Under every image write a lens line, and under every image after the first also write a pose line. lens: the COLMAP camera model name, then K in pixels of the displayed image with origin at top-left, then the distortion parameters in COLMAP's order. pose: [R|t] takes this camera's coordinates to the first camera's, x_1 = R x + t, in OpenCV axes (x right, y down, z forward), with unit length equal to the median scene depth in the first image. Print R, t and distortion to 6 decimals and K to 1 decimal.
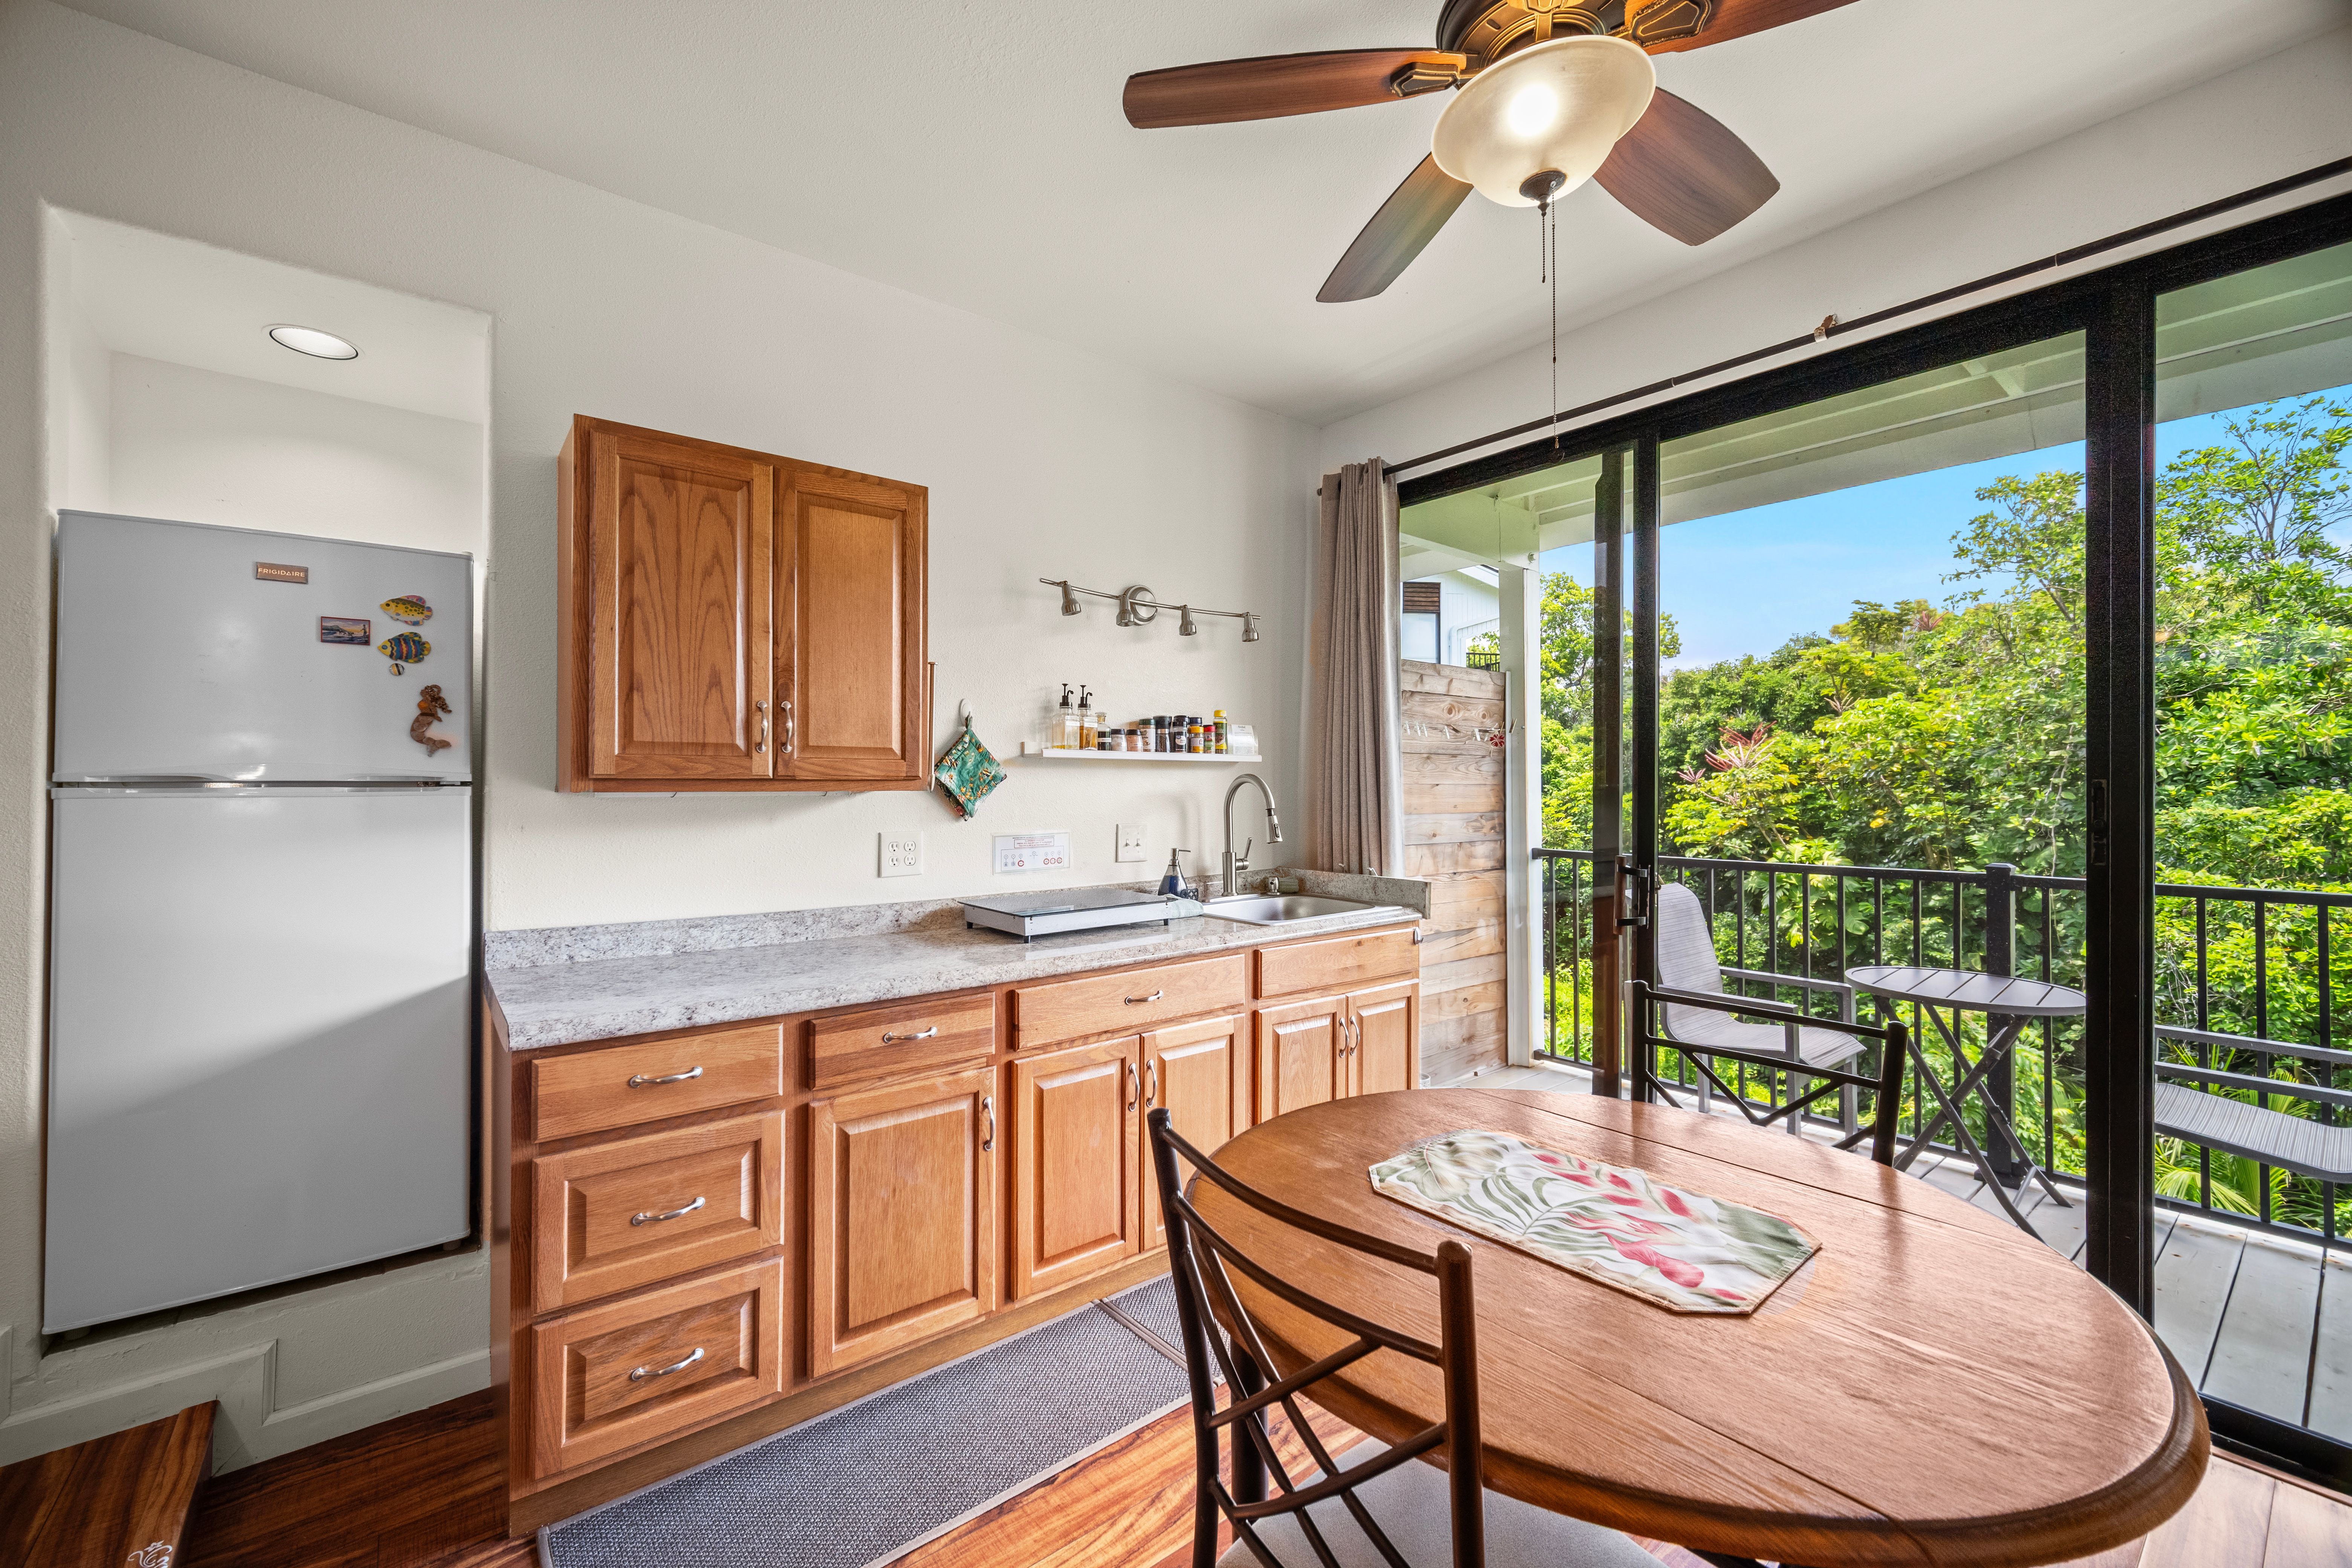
lens RADIAL K [[959.8, 0, 1150.8], [0, 959.8, 779.5], [0, 0, 1]] dist [0.003768, 0.000722]
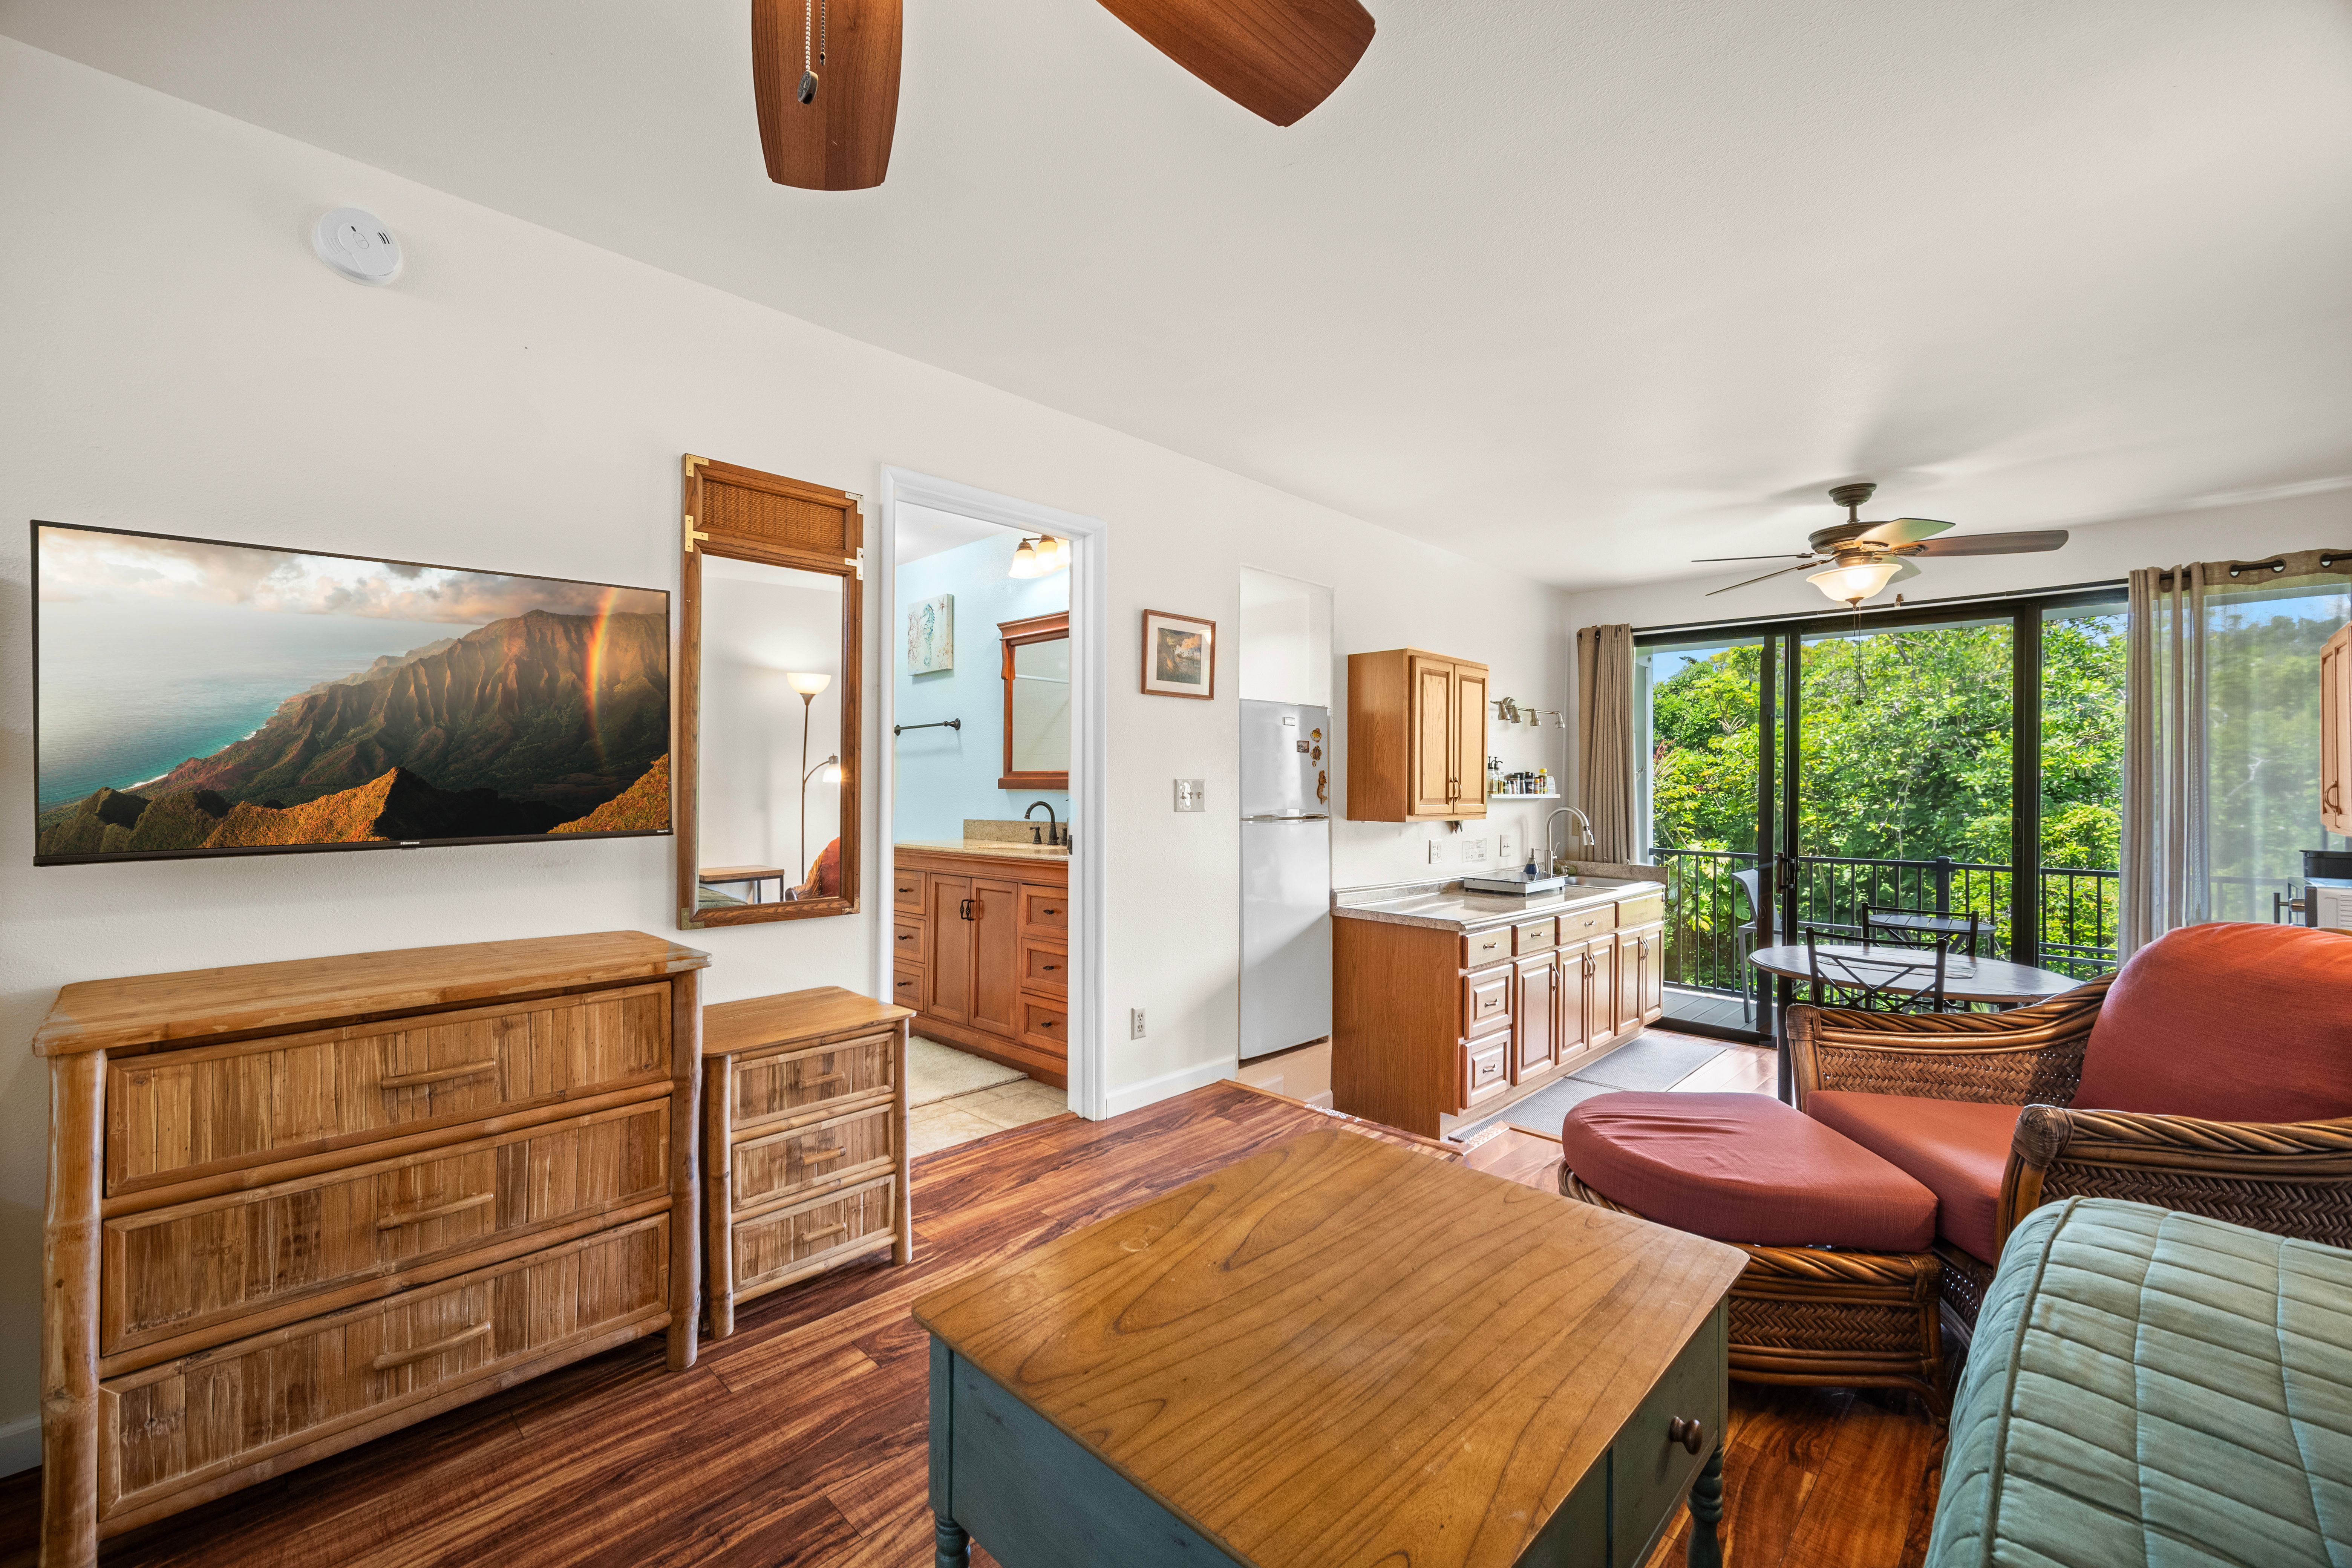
lens RADIAL K [[959.8, 0, 1160.7], [0, 959.8, 782.7], [0, 0, 1]] dist [0.003768, 0.000722]
pose [[0.992665, 0.007516, 0.120665, -0.895868], [-0.007962, 0.999963, 0.003209, -0.049808], [-0.120636, -0.004146, 0.992688, -0.688584]]
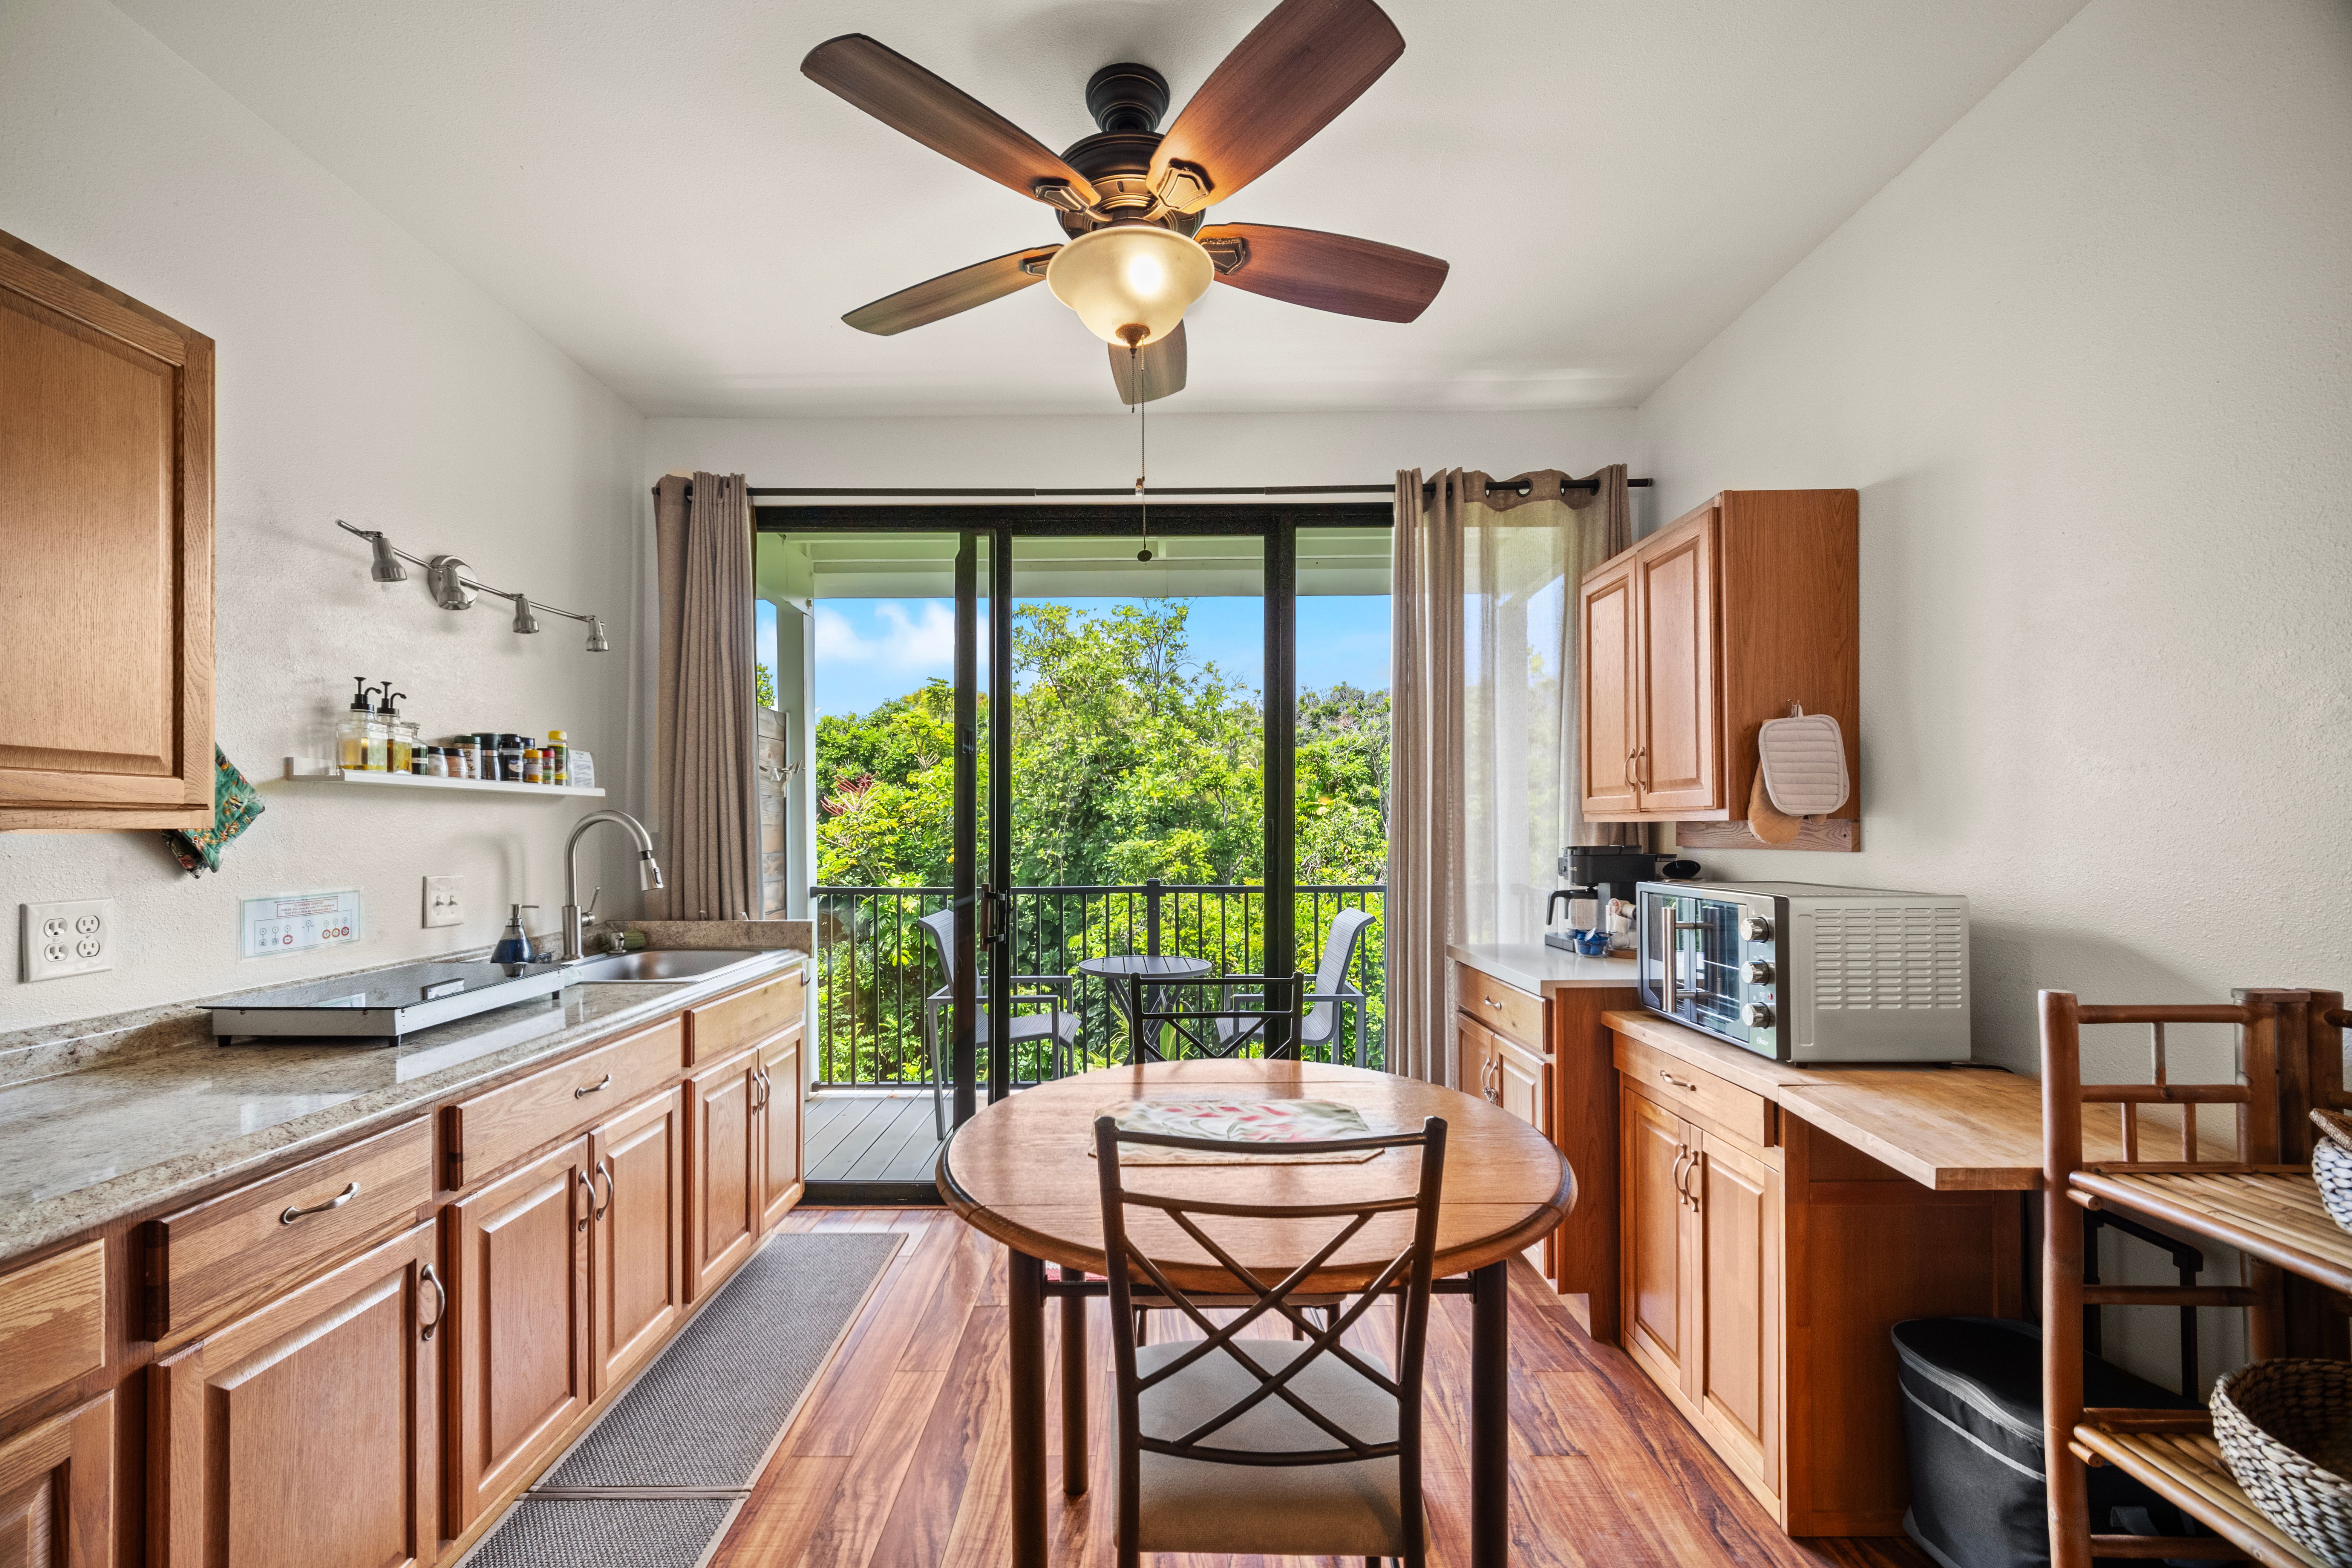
lens RADIAL K [[959.8, 0, 1168.4], [0, 959.8, 829.8], [0, 0, 1]] dist [0.003768, 0.000722]
pose [[0.620356, -0.004648, 0.784307, -0.269554], [0.000086, 0.999983, 0.005858, 0.007030], [-0.784321, -0.003567, 0.620345, 0.098981]]
